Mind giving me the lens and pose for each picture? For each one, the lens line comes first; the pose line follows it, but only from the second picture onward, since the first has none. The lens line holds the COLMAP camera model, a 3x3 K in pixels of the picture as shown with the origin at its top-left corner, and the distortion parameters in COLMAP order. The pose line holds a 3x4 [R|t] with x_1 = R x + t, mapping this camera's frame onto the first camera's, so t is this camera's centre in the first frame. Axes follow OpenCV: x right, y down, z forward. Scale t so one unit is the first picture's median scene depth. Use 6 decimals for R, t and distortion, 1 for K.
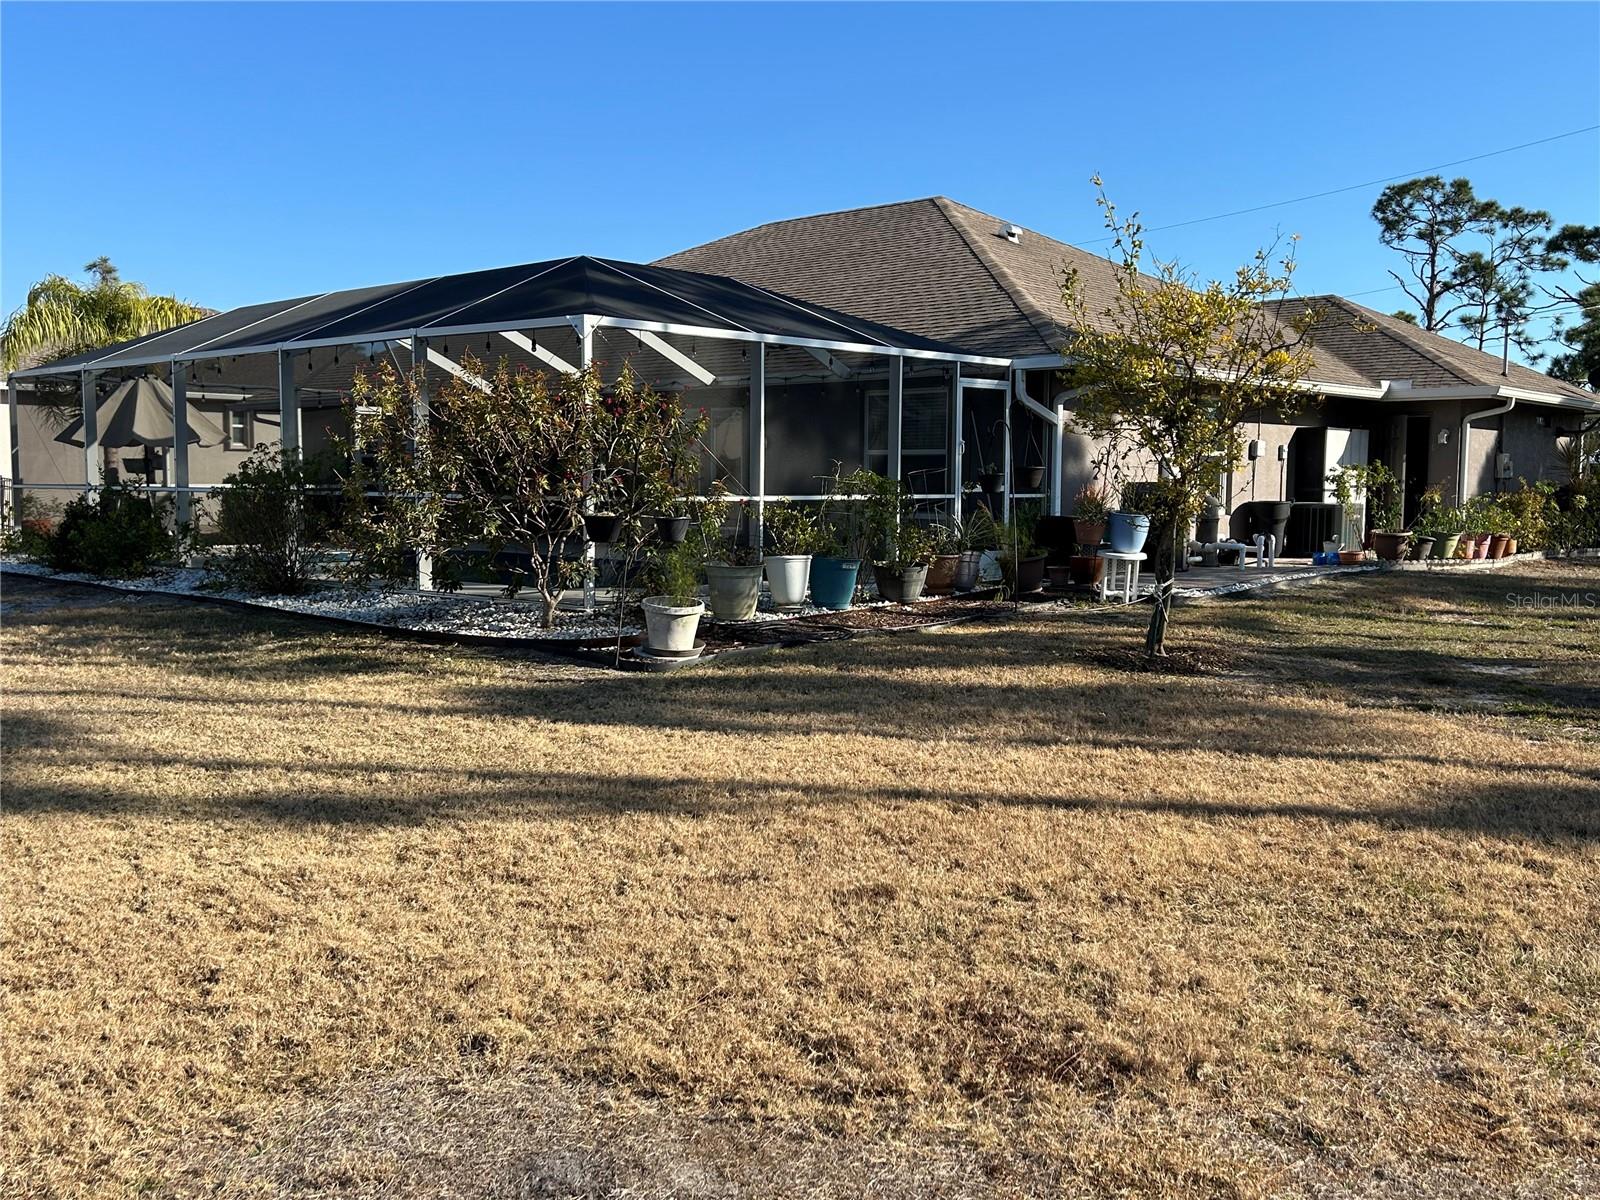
lens RADIAL K [[1487.7, 0, 813.0], [0, 1487.7, 592.0], [0, 0, 1]] dist [0.097254, -0.127917]
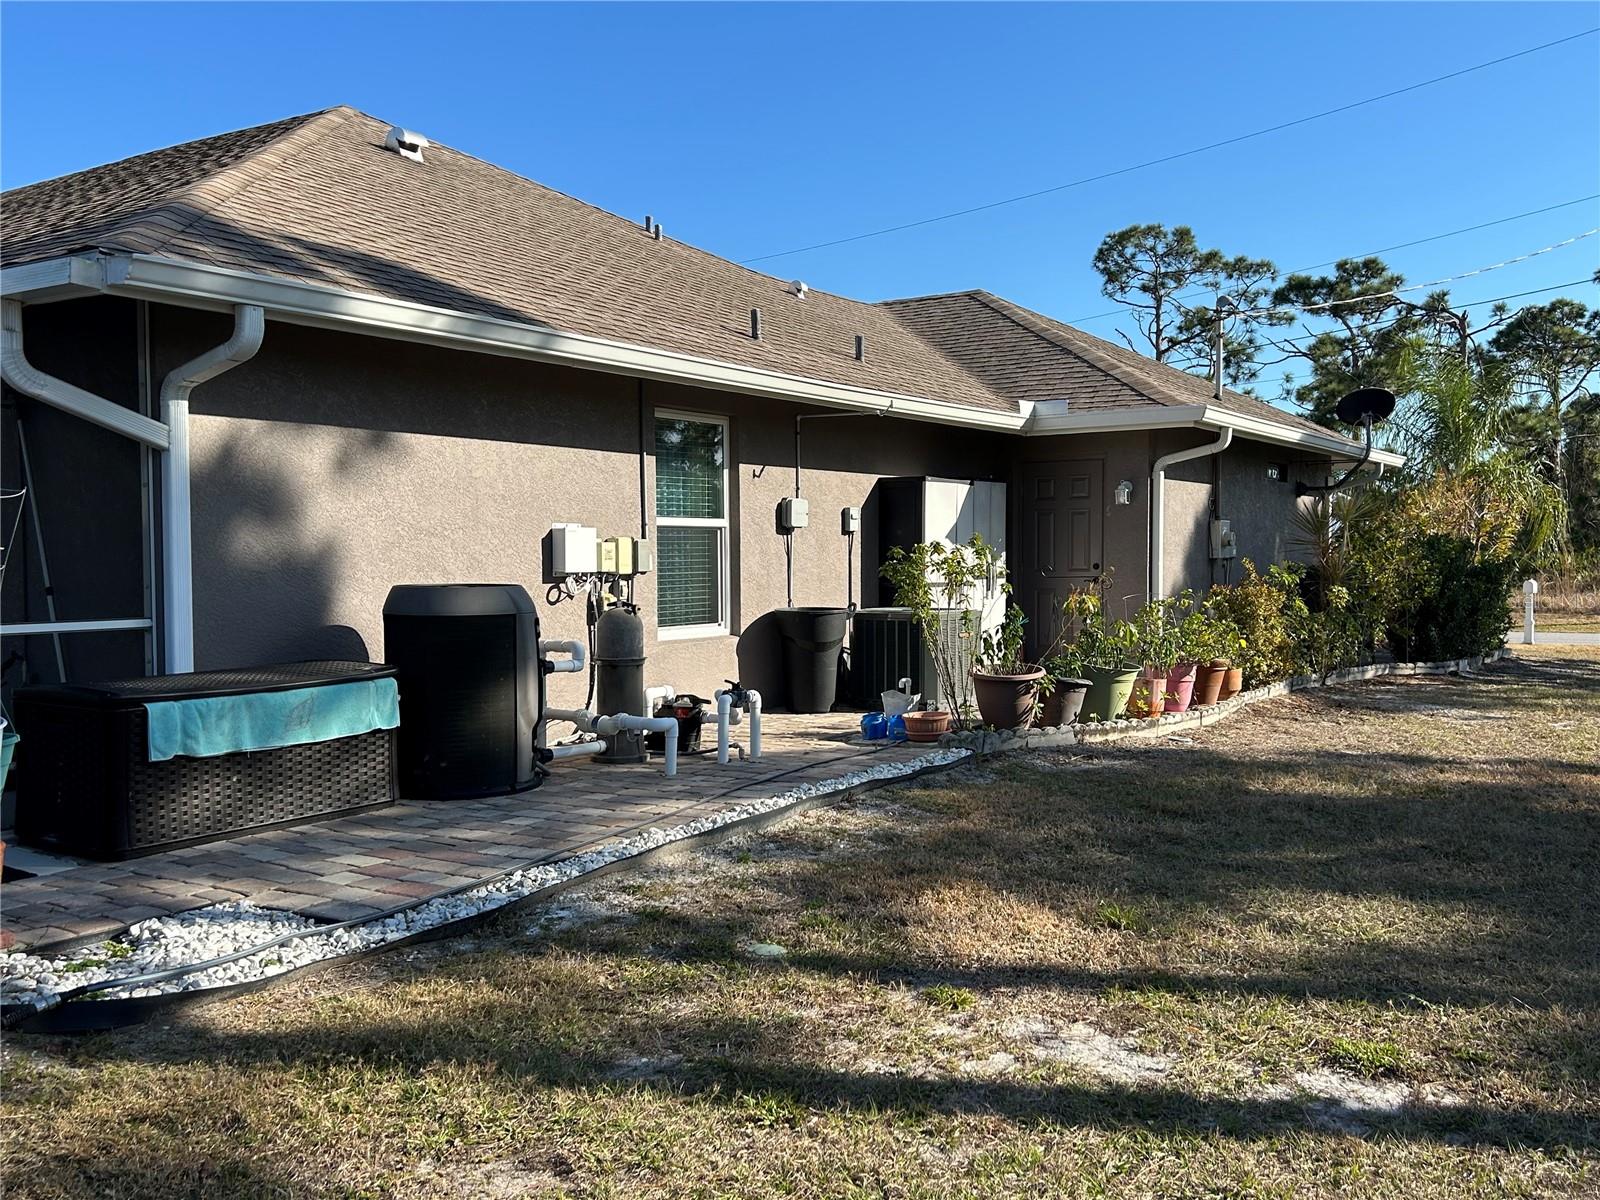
lens RADIAL K [[1487.7, 0, 794.8], [0, 1487.7, 593.1], [0, 0, 1]] dist [0.097254, -0.127917]
pose [[0.990553, -0.016172, 0.136175, 0.279602], [0.022775, 0.998632, -0.047070, -0.050910], [-0.135227, 0.049727, 0.989566, 0.579499]]
